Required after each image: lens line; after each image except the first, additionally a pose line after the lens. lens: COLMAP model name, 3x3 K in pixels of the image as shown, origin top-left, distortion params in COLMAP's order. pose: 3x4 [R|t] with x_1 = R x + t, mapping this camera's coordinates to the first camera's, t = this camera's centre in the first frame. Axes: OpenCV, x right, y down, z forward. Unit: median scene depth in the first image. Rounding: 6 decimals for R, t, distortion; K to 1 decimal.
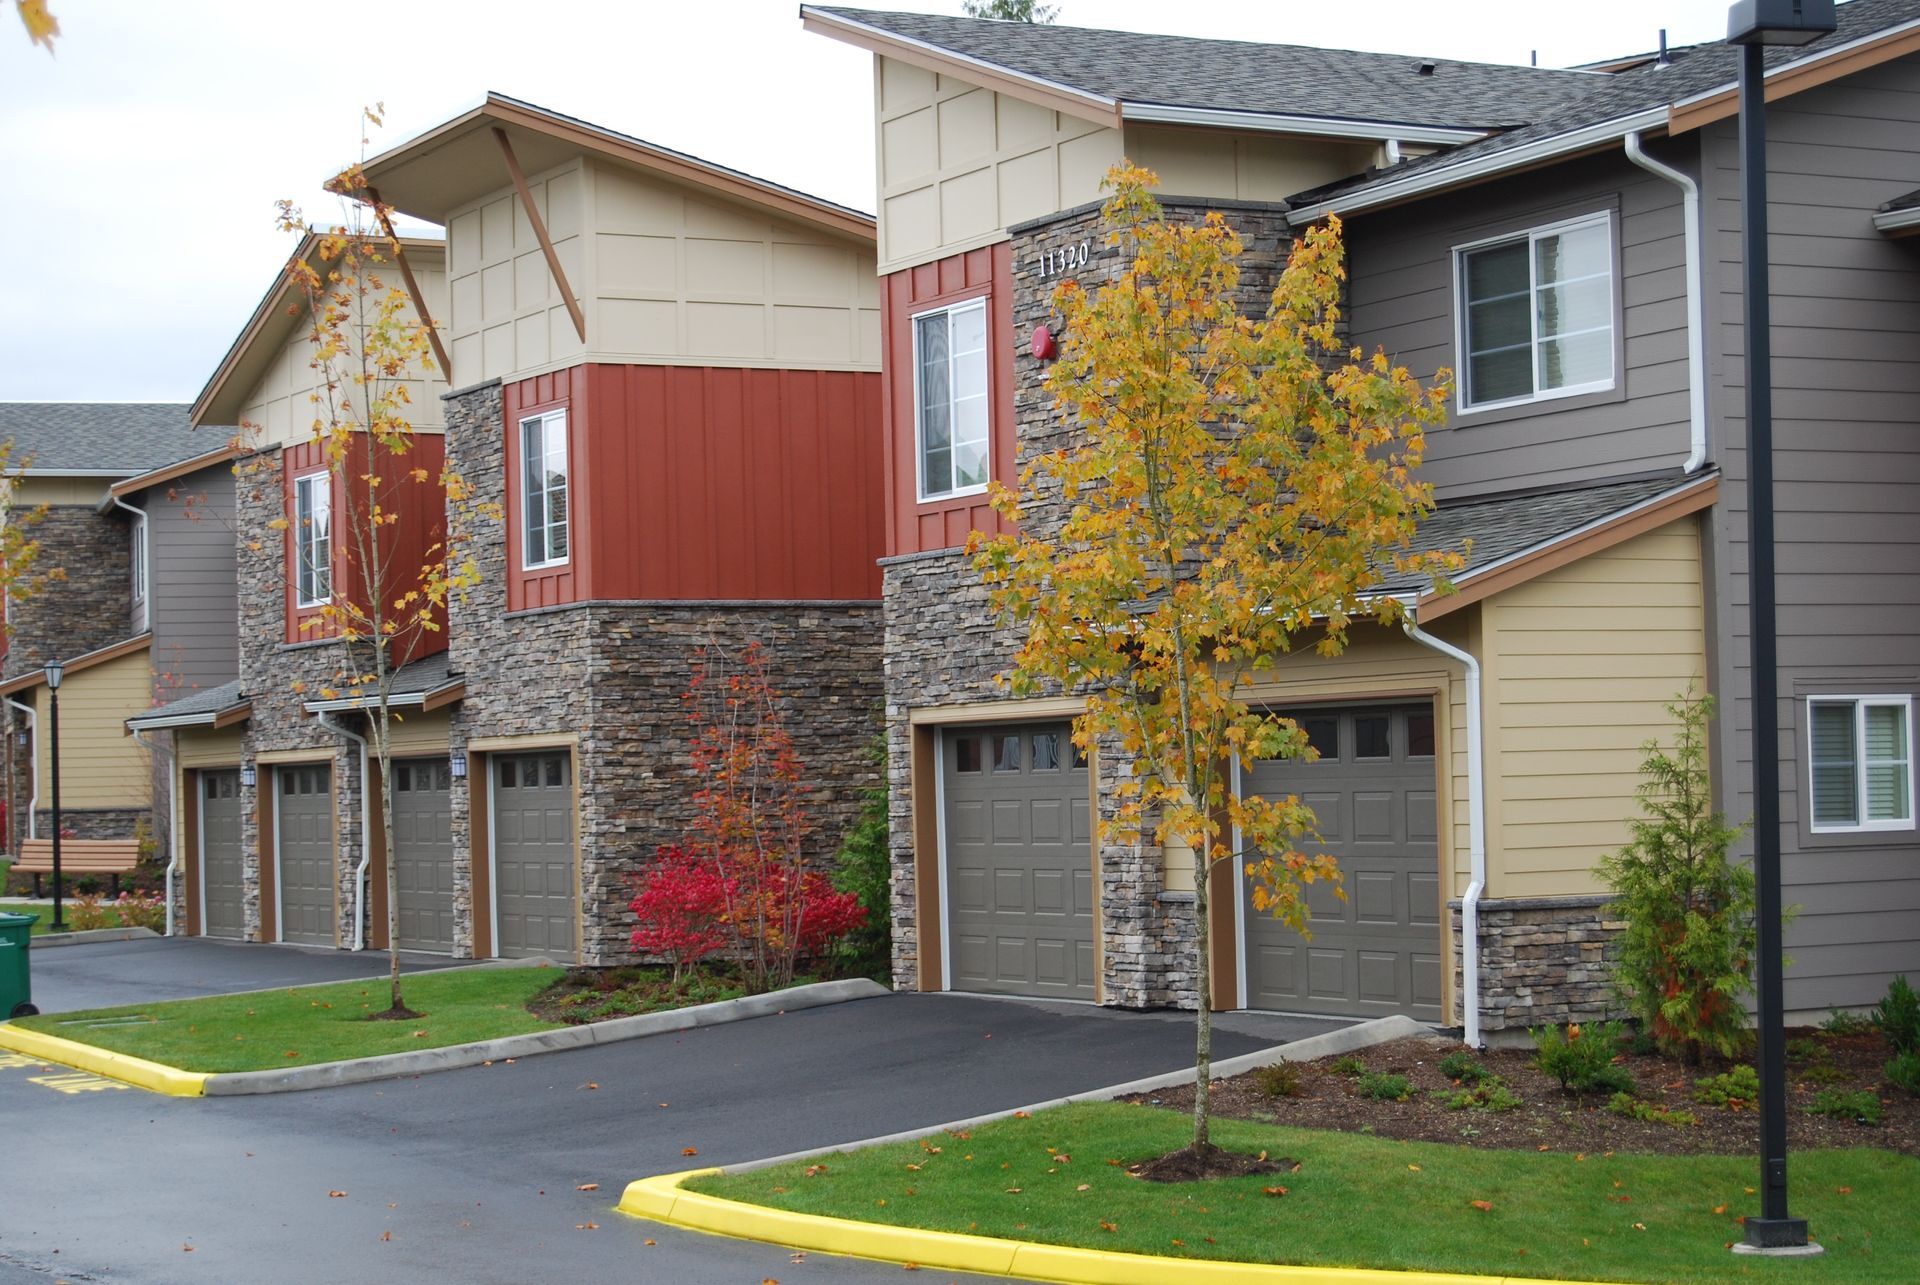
lens RADIAL K [[3860.4, 0, 960.0], [0, 3860.4, 642.5], [0, 0, 1]] dist [-0.028743, -0.132353]
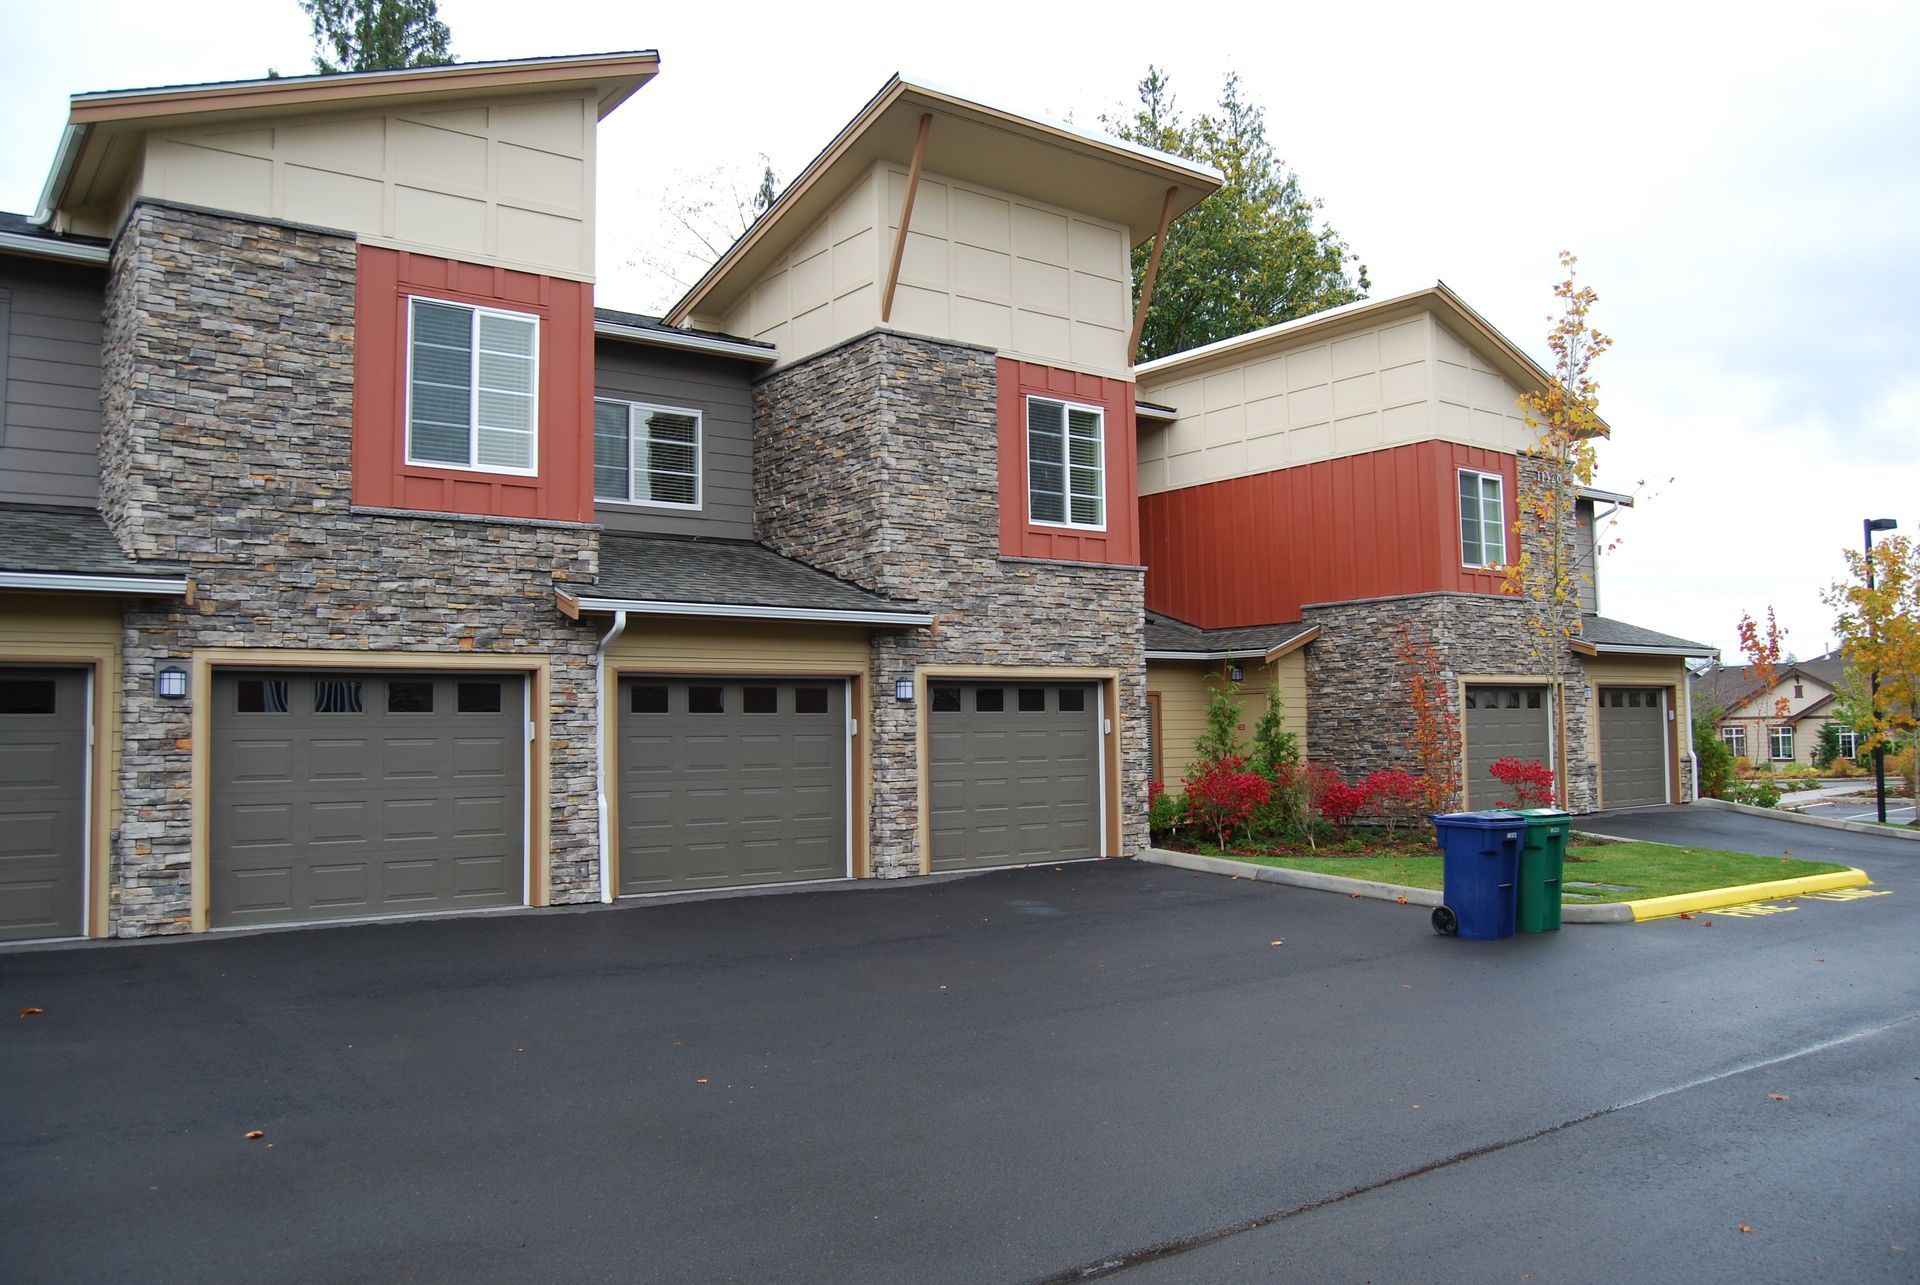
lens RADIAL K [[1501.8, 0, 975.1], [0, 1501.8, 636.6], [0, 0, 1]] dist [-0.096559, 0.040475]
pose [[-0.171602, 0.087059, 0.981312, -0.554609], [-0.022318, 0.995489, -0.092220, 0.057571], [-0.984914, -0.037726, -0.168885, 1.101576]]
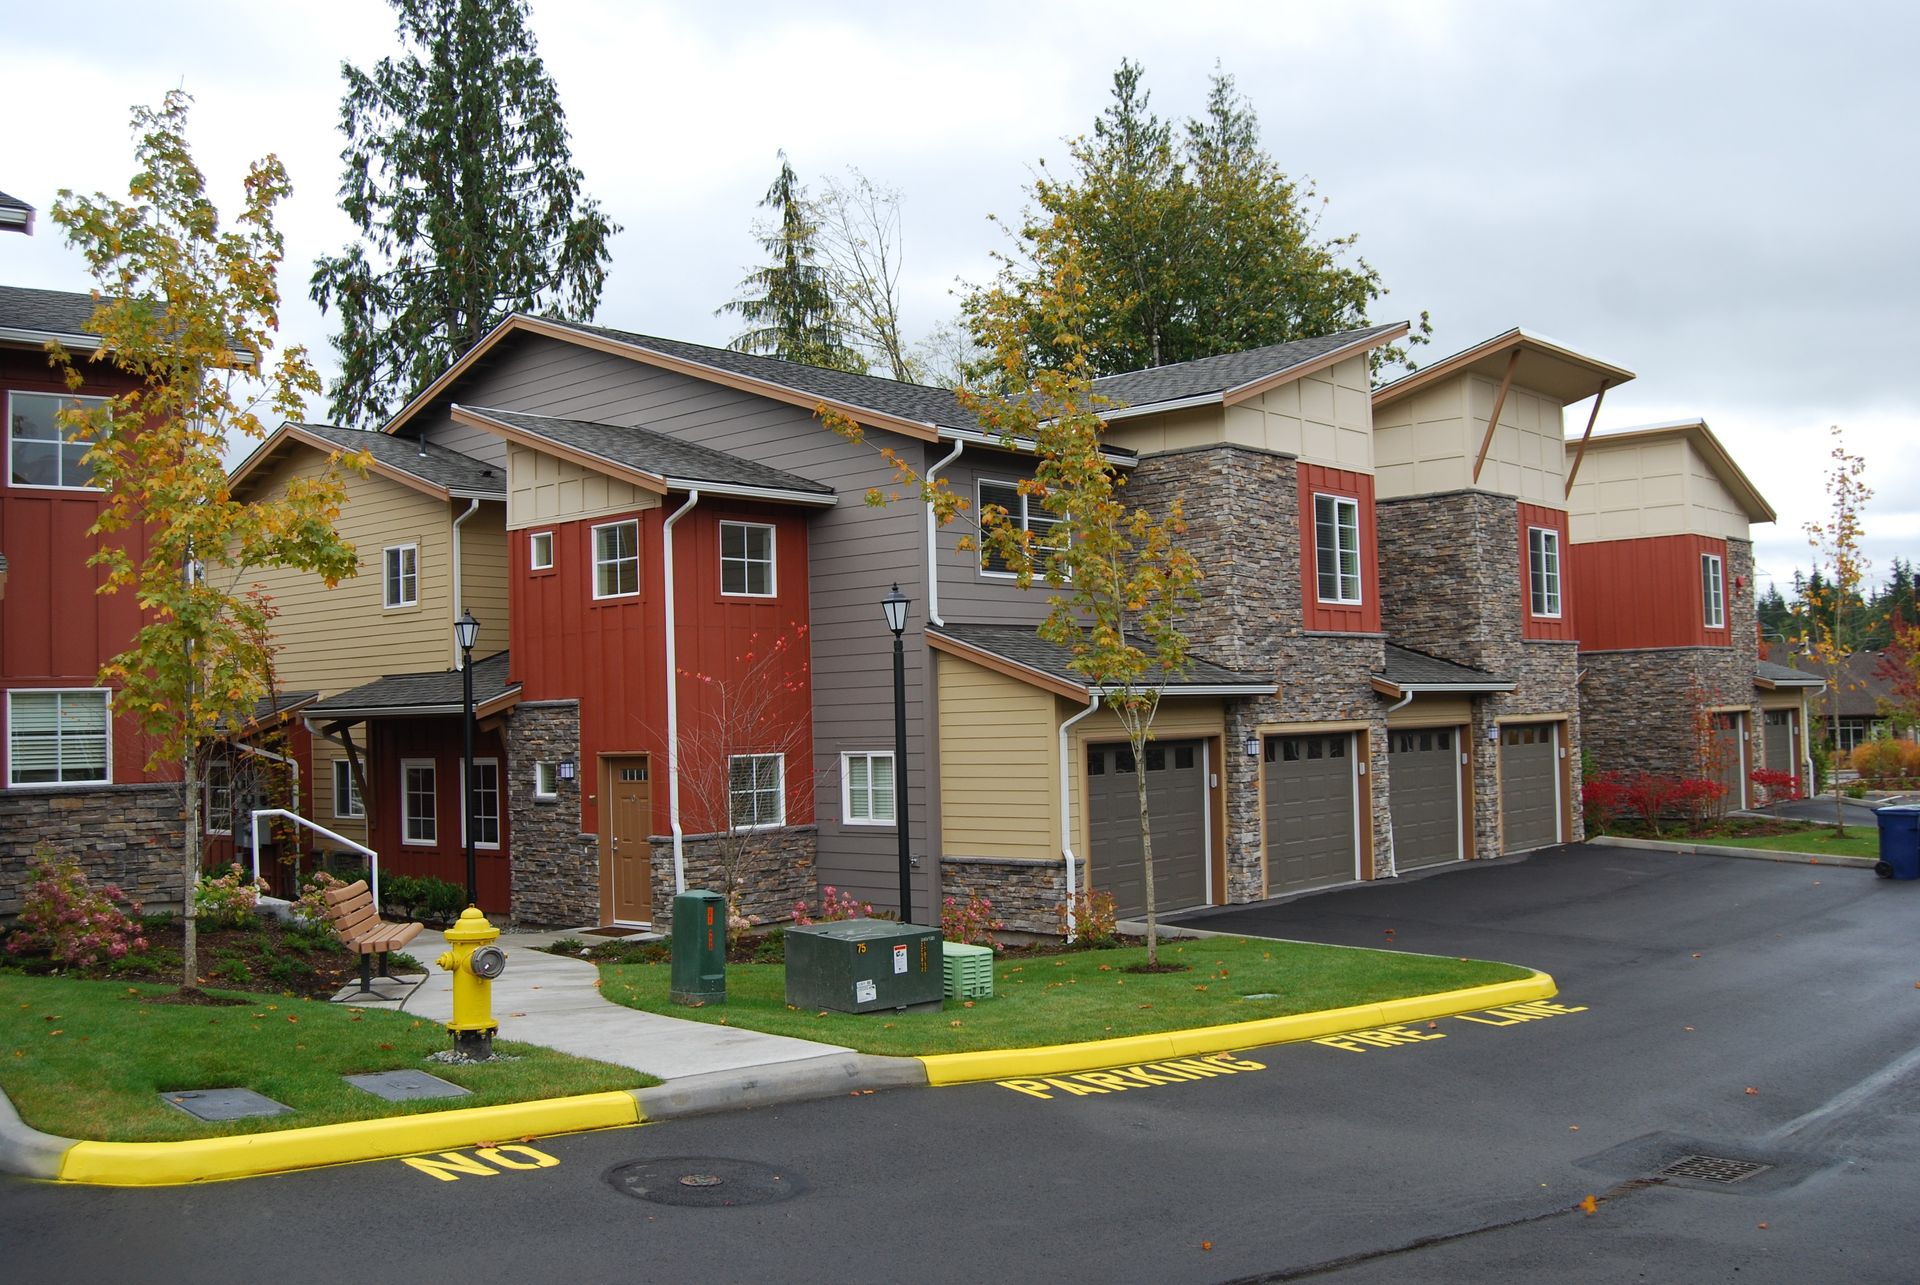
lens RADIAL K [[1788.4, 0, 960.0], [0, 1788.4, 642.5], [0, 0, 1]] dist [-0.068058, -0.008822]
pose [[-0.352679, 0.066747, 0.933361, -0.757924], [-0.007367, 0.997224, -0.074098, 0.053045], [-0.935715, -0.033009, -0.351208, 1.522824]]
